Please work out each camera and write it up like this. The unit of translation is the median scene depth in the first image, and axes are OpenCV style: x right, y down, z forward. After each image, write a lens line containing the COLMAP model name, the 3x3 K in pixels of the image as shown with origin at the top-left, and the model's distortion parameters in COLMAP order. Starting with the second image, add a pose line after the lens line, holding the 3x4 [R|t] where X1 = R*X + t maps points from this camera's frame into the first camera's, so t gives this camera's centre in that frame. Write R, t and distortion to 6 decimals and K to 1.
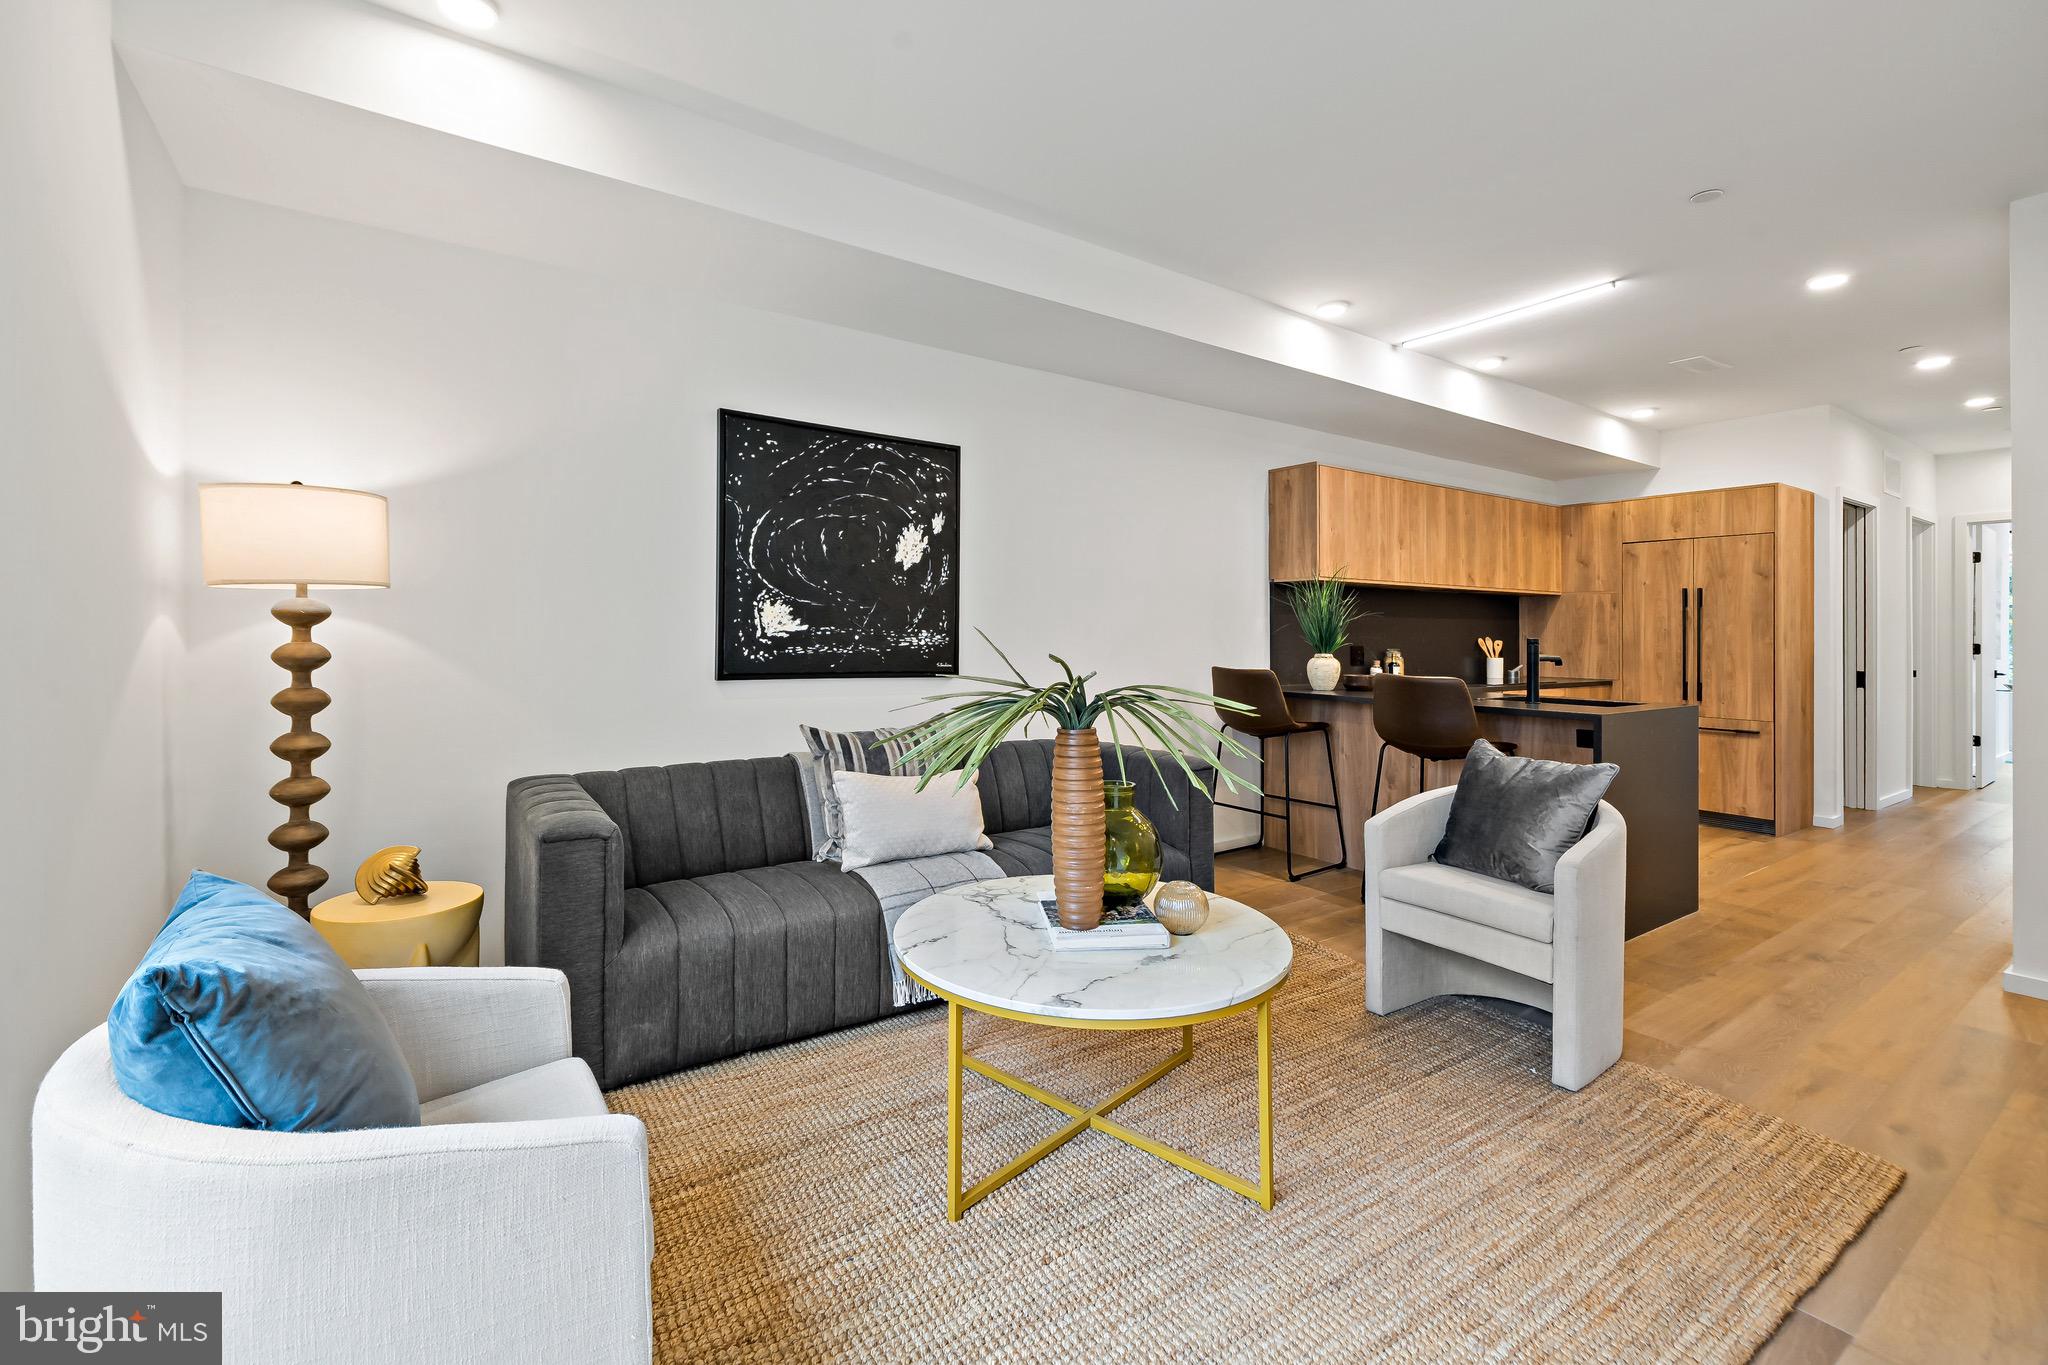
lens RADIAL K [[904.5, 0, 1022.3], [0, 904.5, 623.8], [0, 0, 1]] dist [0.000016, -0.000001]
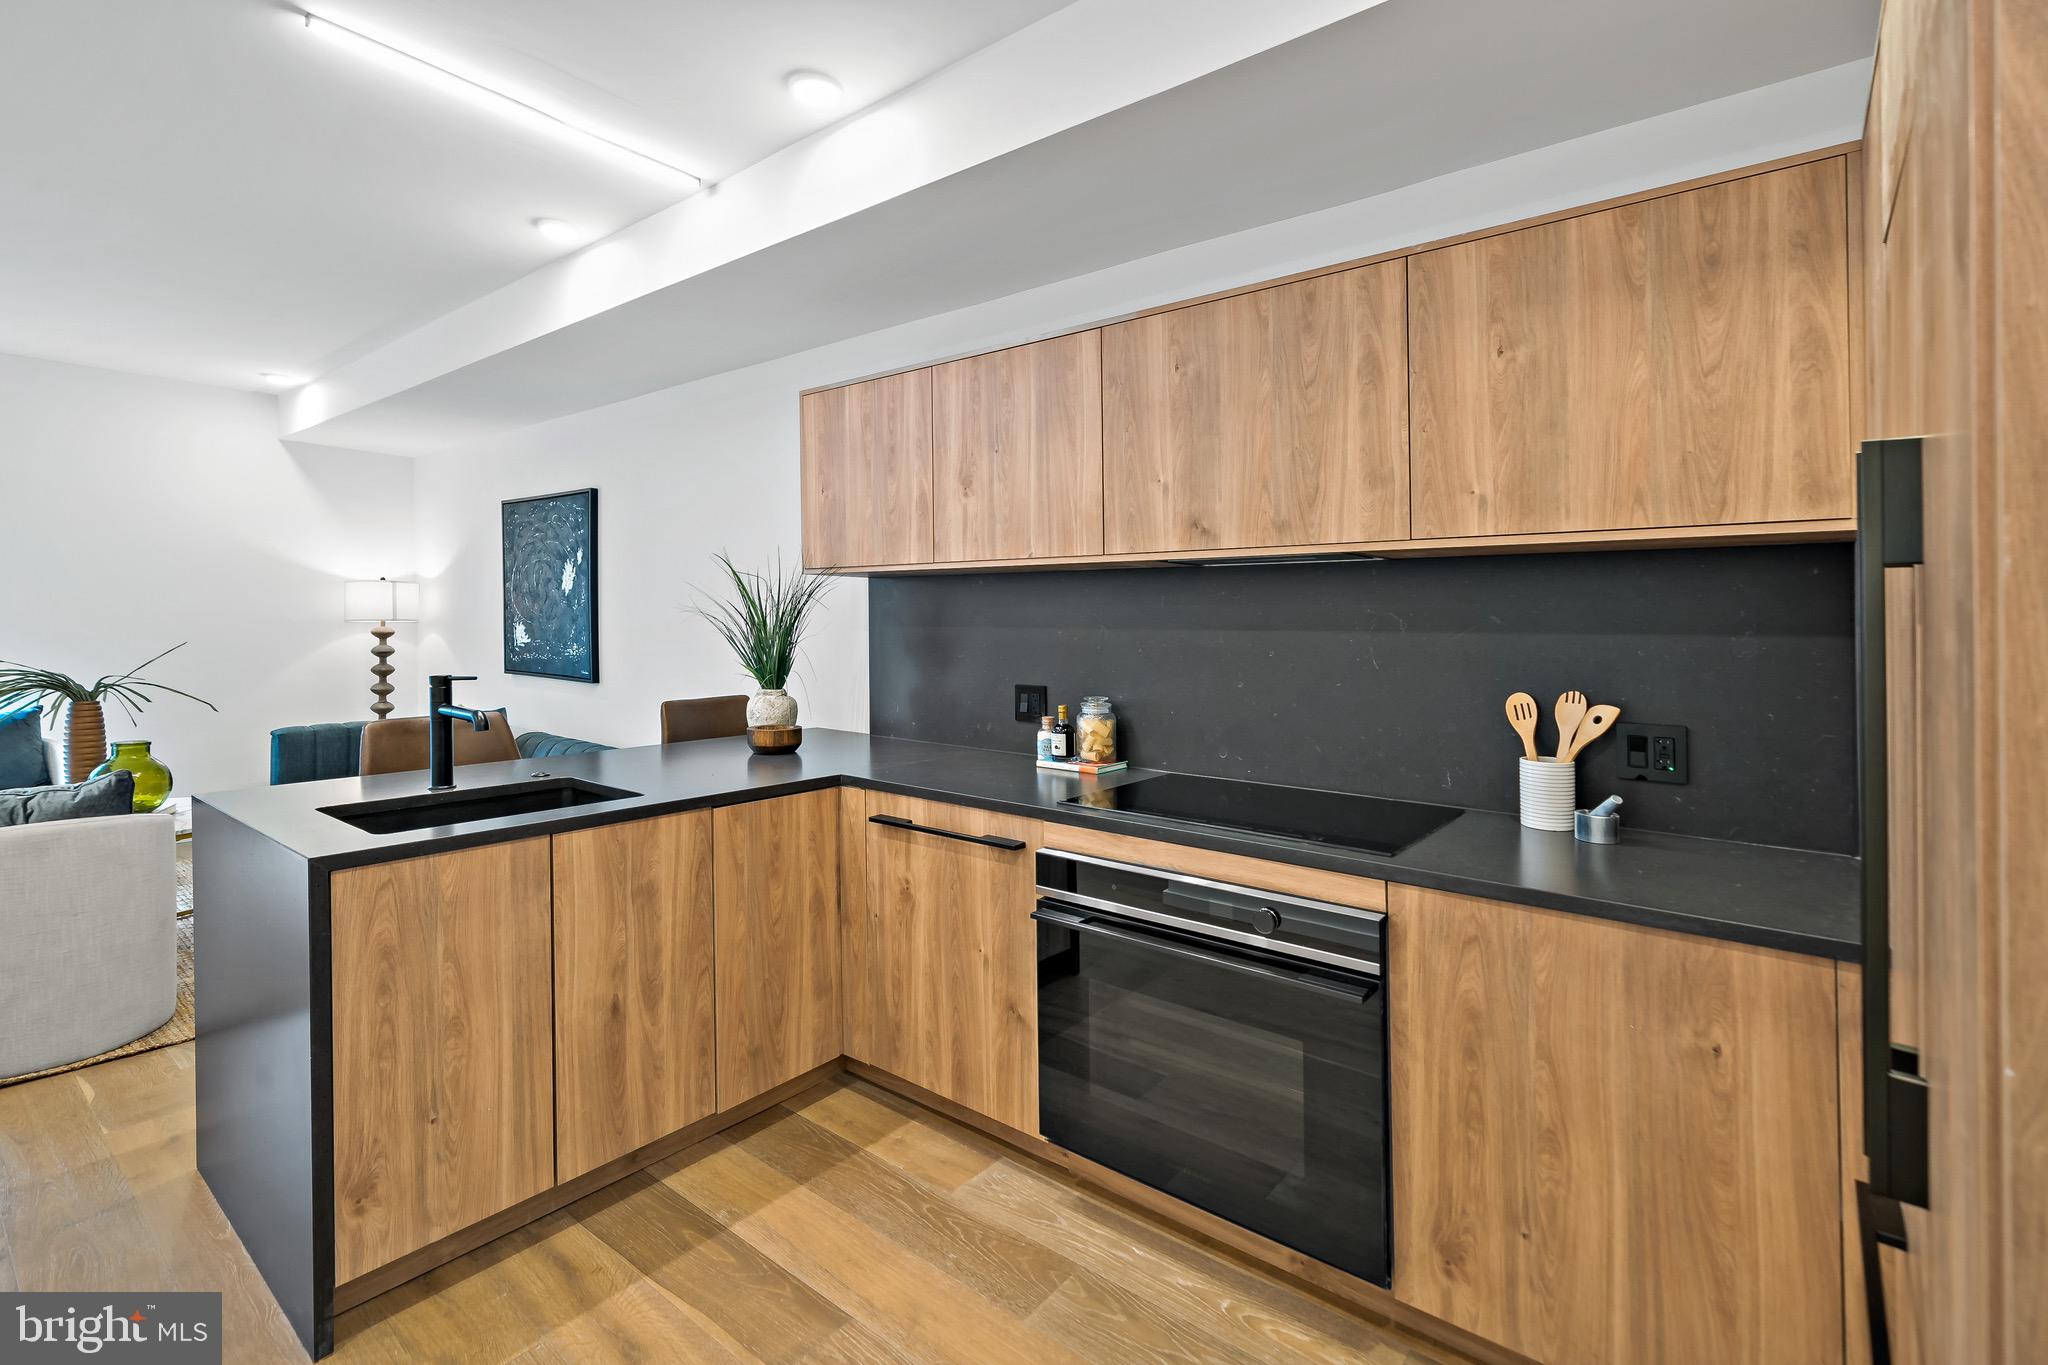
lens RADIAL K [[904.5, 0, 1022.3], [0, 904.5, 623.8], [0, 0, 1]] dist [0.000016, -0.000001]
pose [[0.293940, -0.001600, -0.955823, 1.414753], [0.007329, 0.999973, 0.000580, -0.017686], [0.955796, -0.007176, 0.293943, 1.368977]]
